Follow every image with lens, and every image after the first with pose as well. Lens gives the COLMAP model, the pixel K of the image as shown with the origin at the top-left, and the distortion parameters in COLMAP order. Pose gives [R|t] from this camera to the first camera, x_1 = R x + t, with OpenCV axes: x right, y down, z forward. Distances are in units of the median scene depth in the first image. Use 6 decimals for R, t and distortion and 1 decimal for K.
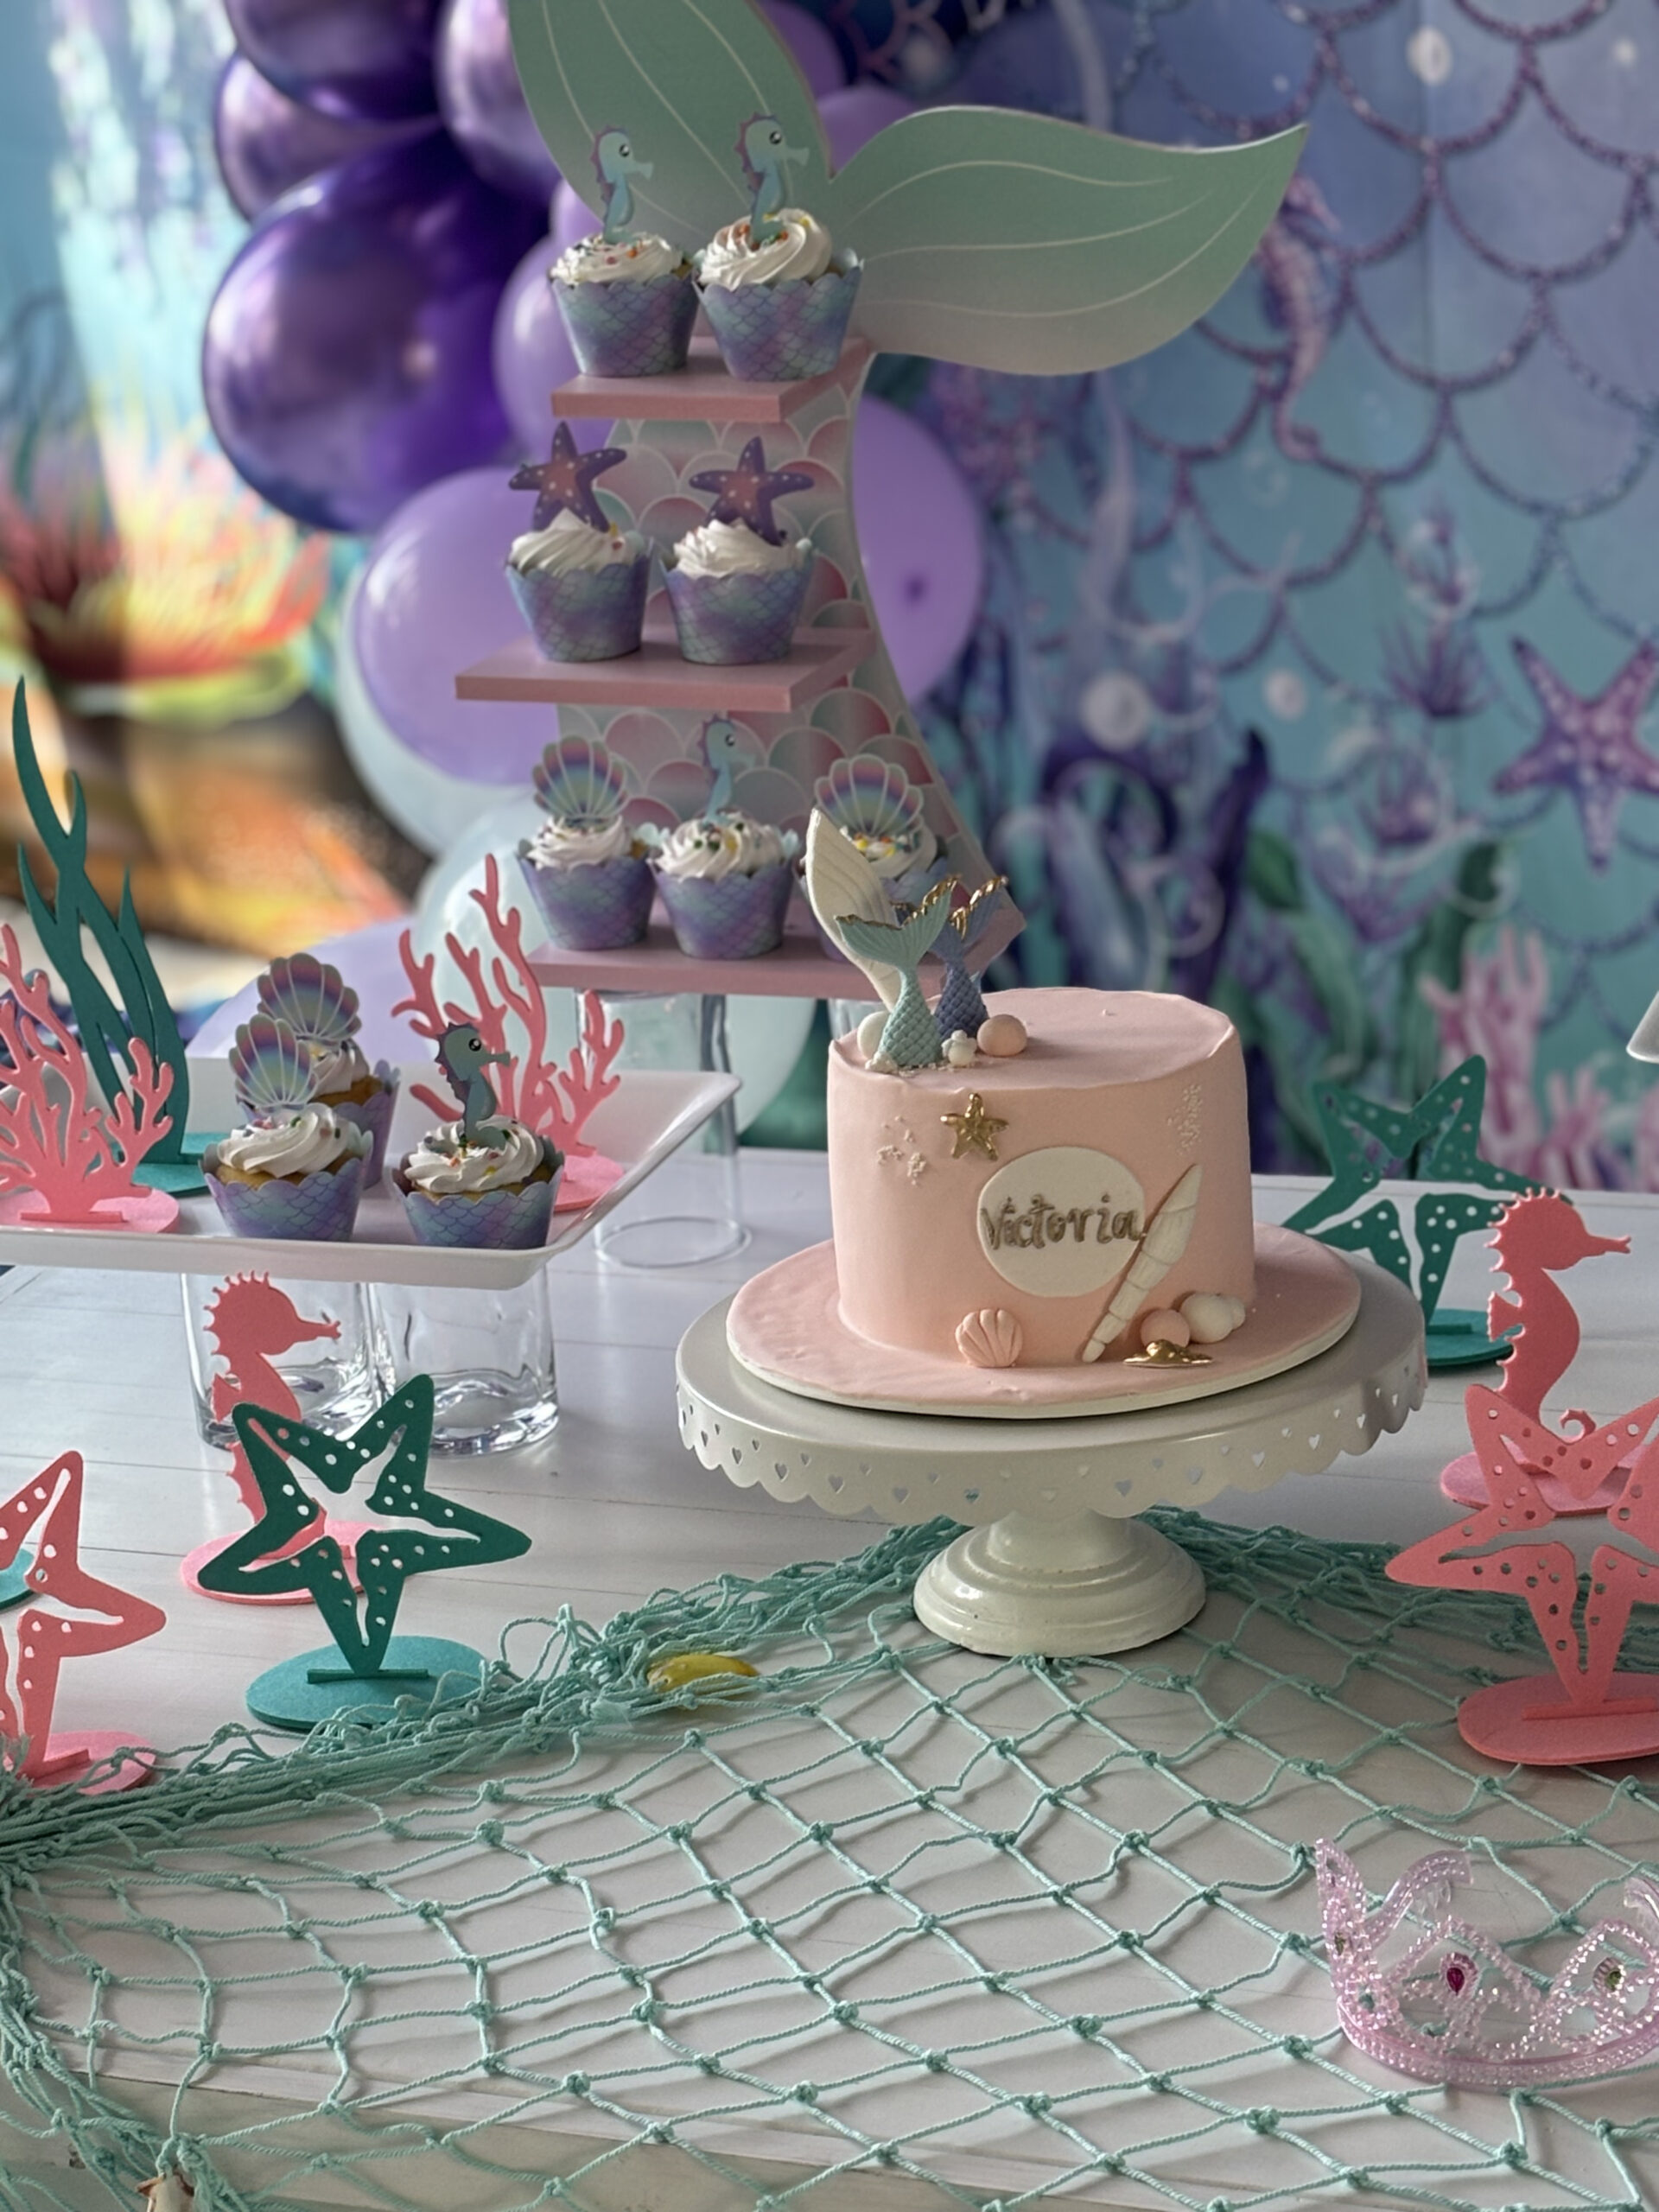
lens RADIAL K [[5062.9, 0, 892.8], [0, 5062.9, 1181.5], [0, 0, 1]] dist [0.203145, -0.469629]
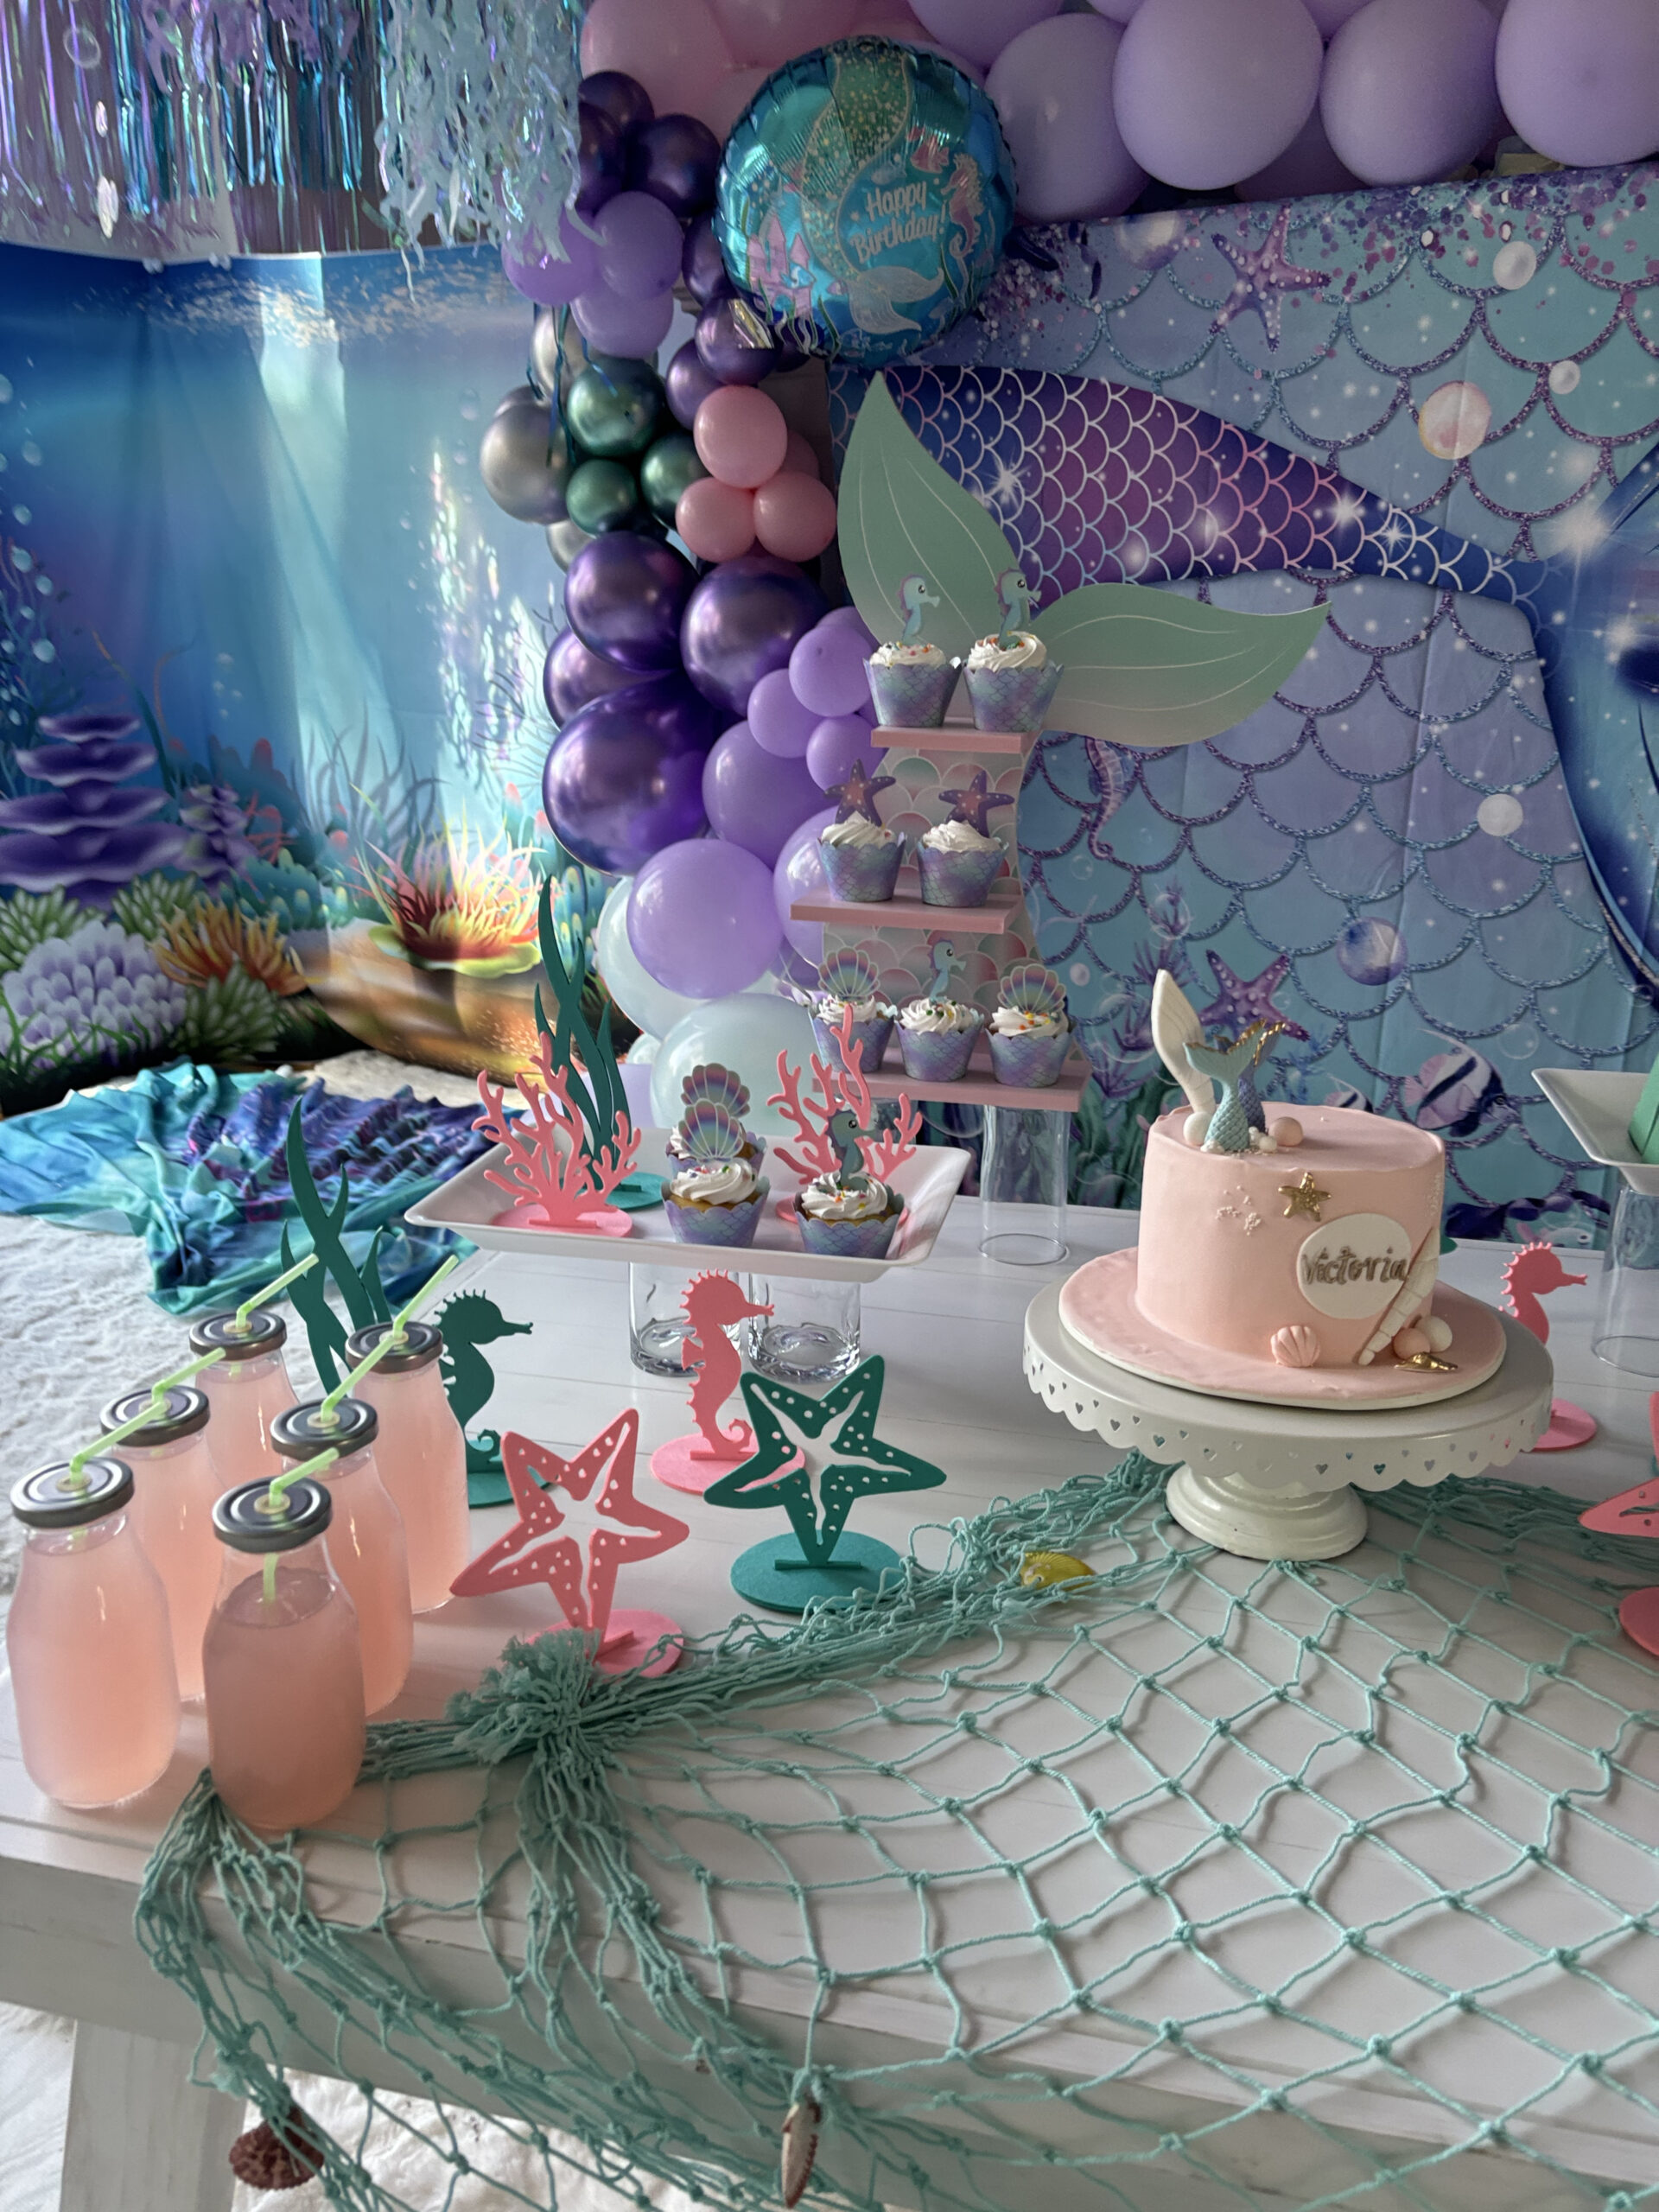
lens RADIAL K [[1668.7, 0, 841.6], [0, 1668.7, 1119.3], [0, 0, 1]] dist [0.069696, -0.085424]
pose [[0.989220, 0.043537, 0.139813, -0.164867], [-0.037750, 0.998328, -0.043782, -0.006423], [-0.141485, 0.038032, 0.989209, 0.524370]]
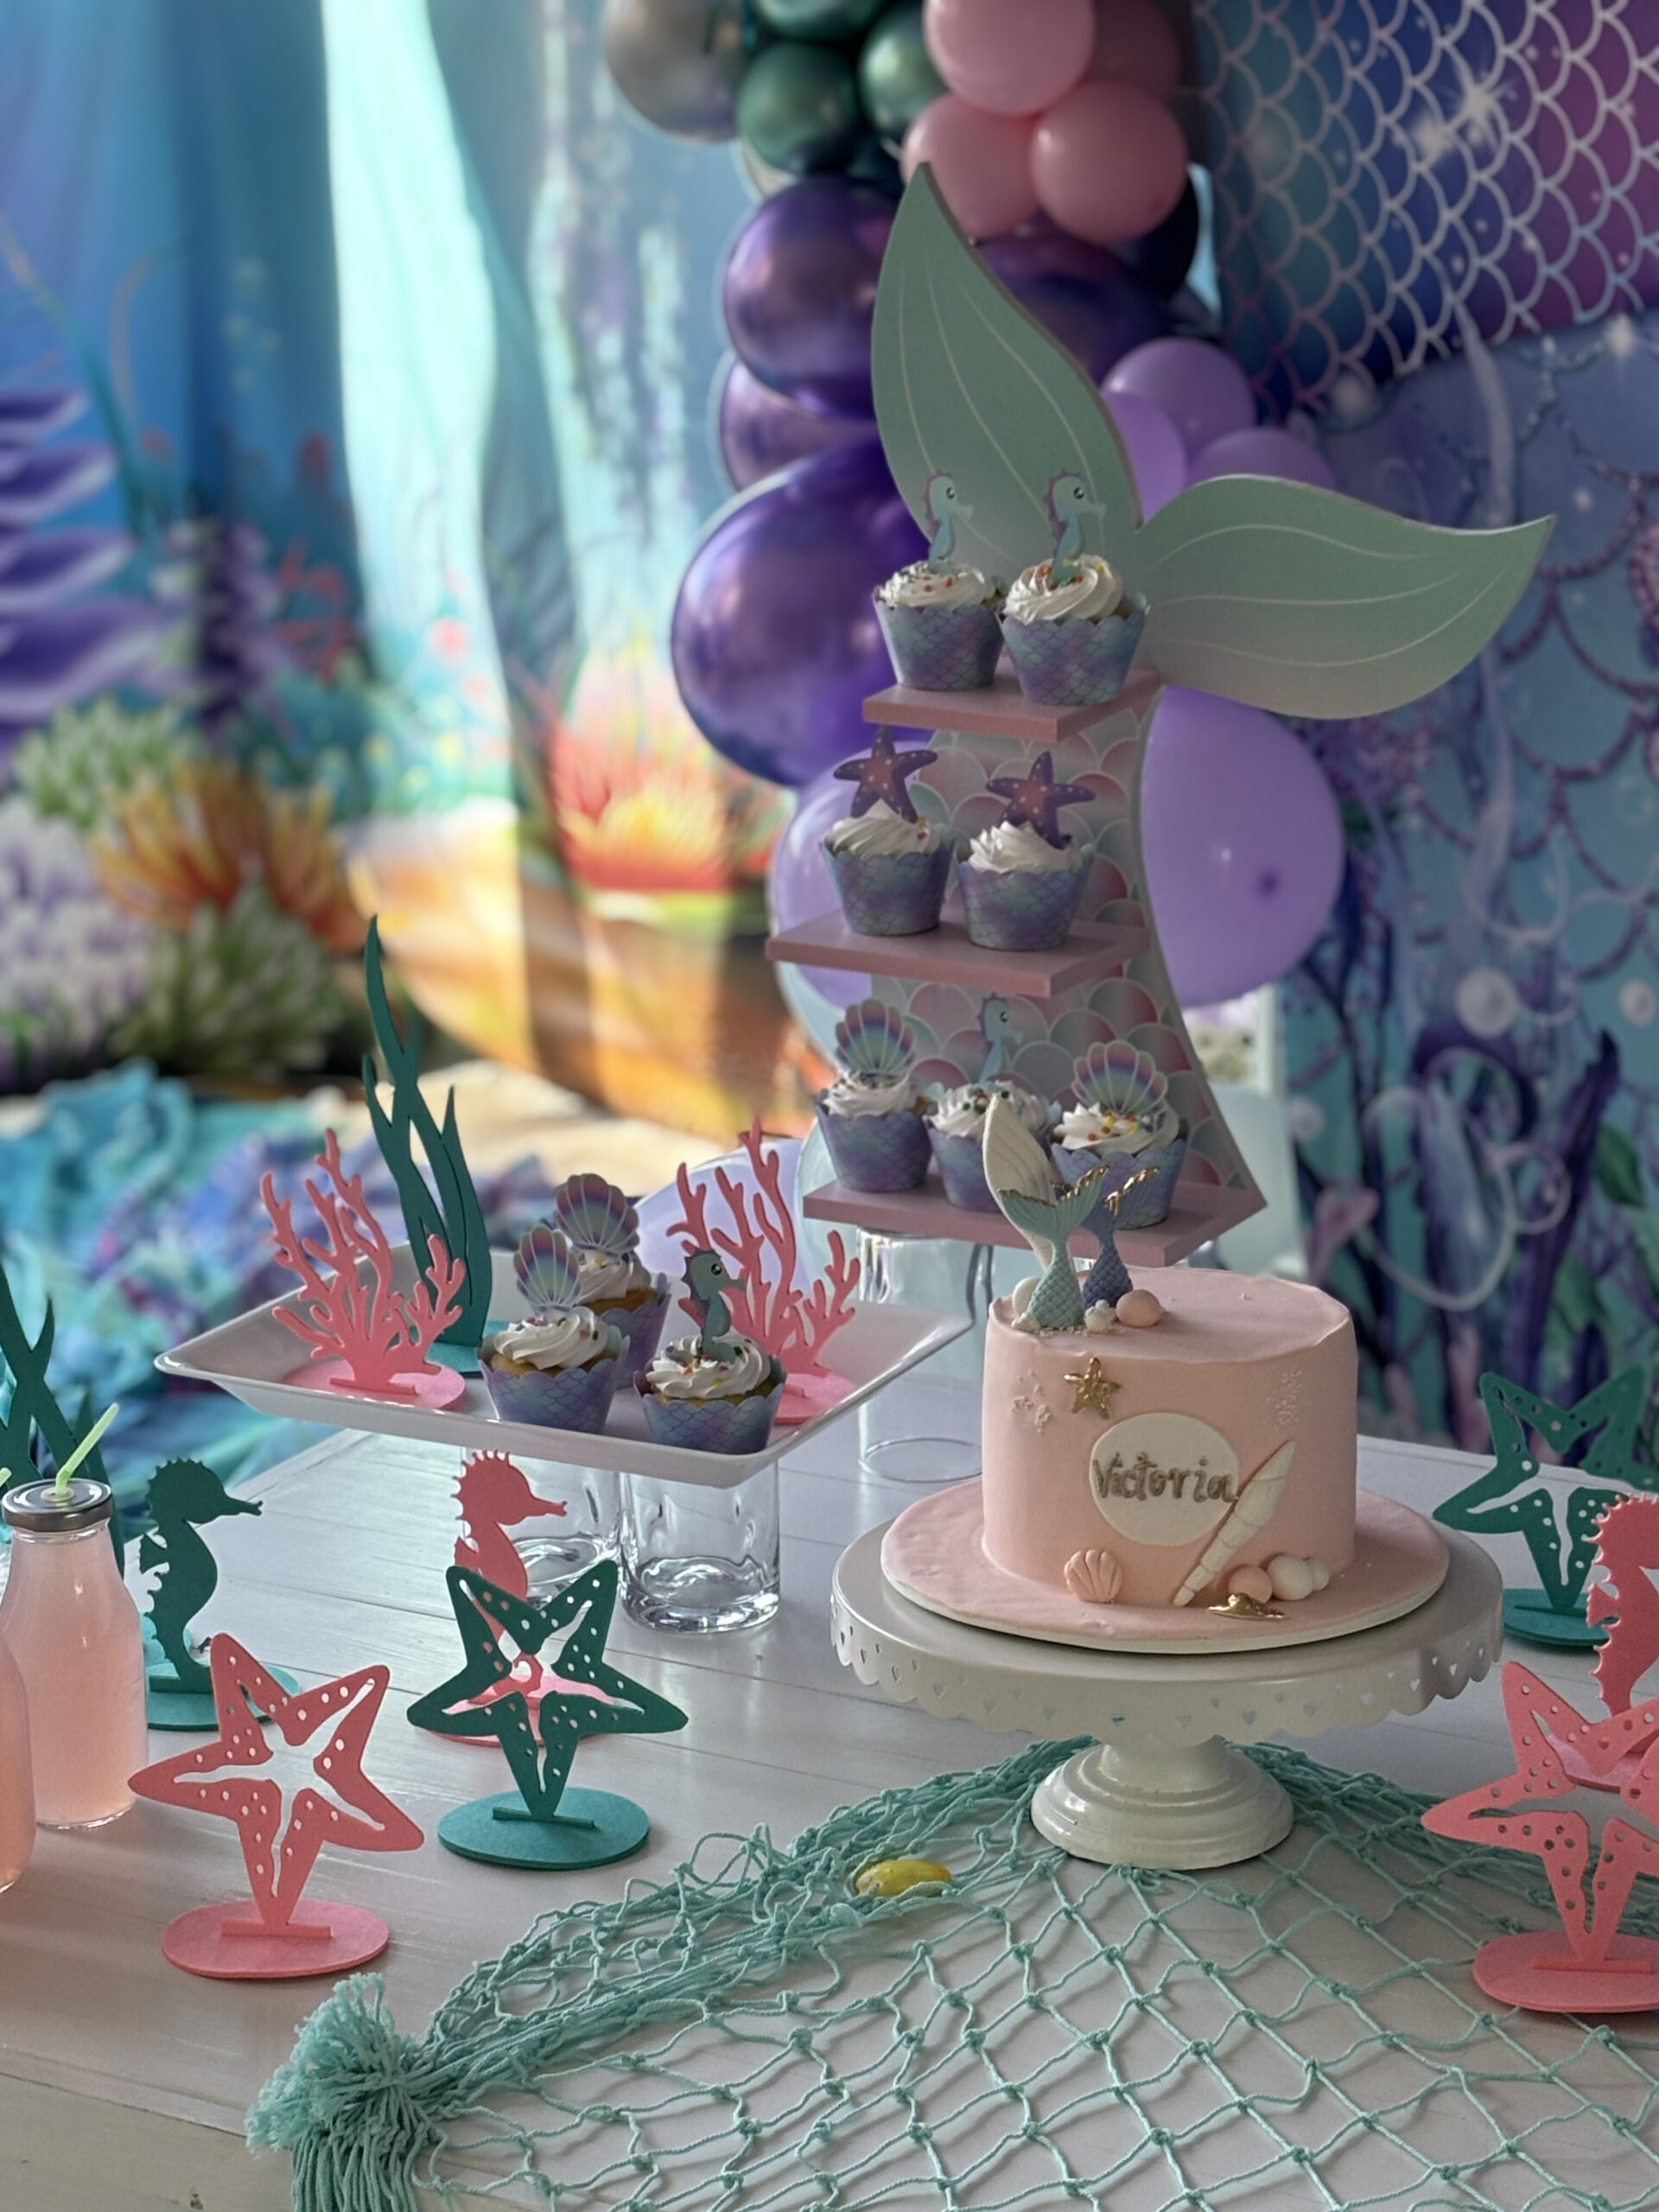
lens RADIAL K [[5083.8, 0, 936.7], [0, 5083.8, 1141.5], [0, 0, 1]] dist [0.487504, -7.009506]
pose [[0.987083, 0.091845, -0.131271, 0.118163], [-0.097862, 0.994391, -0.040128, -0.015267], [0.126849, 0.052456, 0.990534, -0.126161]]
